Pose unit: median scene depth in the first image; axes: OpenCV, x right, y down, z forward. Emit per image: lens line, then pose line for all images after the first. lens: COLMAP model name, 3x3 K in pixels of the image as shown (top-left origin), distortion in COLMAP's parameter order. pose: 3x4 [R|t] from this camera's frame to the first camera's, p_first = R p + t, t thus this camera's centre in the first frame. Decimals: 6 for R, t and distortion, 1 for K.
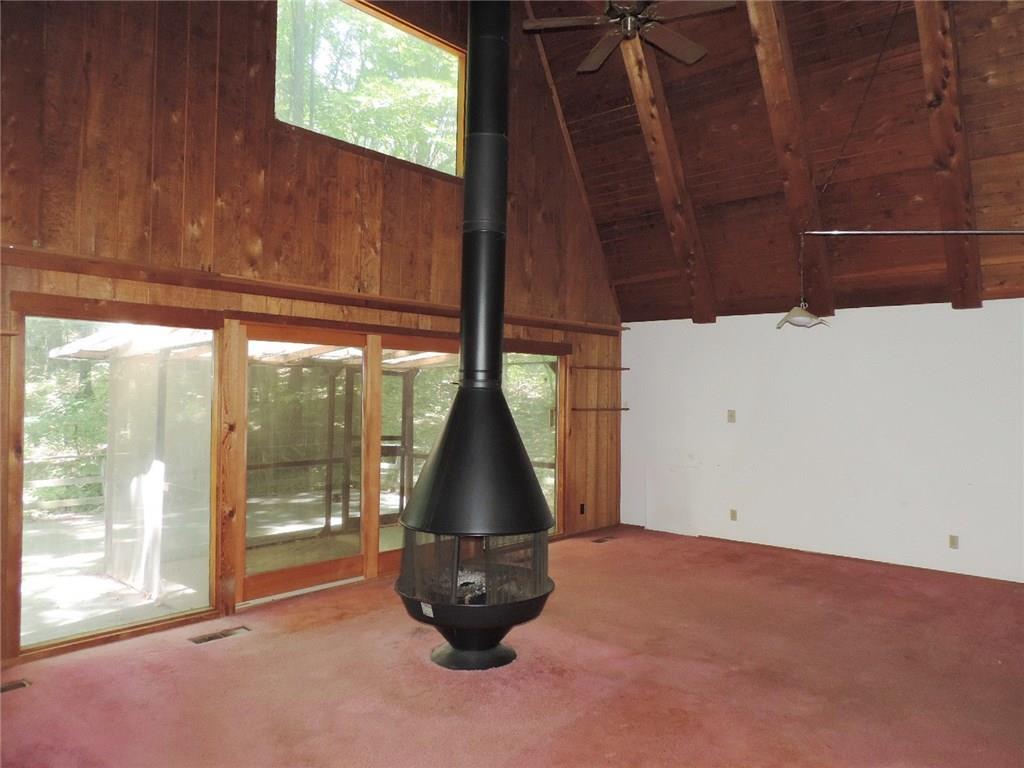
lens RADIAL K [[730.3, 0, 520.5], [0, 730.3, 383.9], [0, 0, 1]] dist [-0.023208, 0.008250]
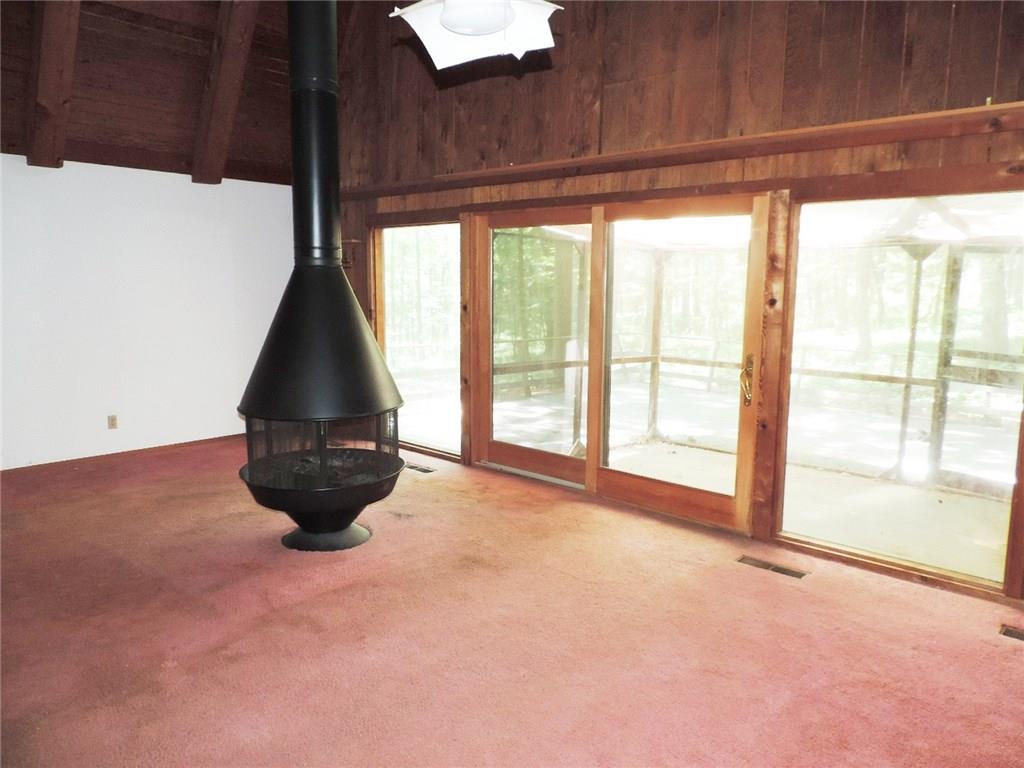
lens RADIAL K [[730.3, 0, 514.5], [0, 730.3, 382.3], [0, 0, 1]] dist [-0.023208, 0.008250]
pose [[-0.025602, 0.125263, -0.991793, 0.698841], [0.002059, 0.992123, 0.125251, 0.029219], [0.999670, 0.001164, -0.025659, 1.003296]]
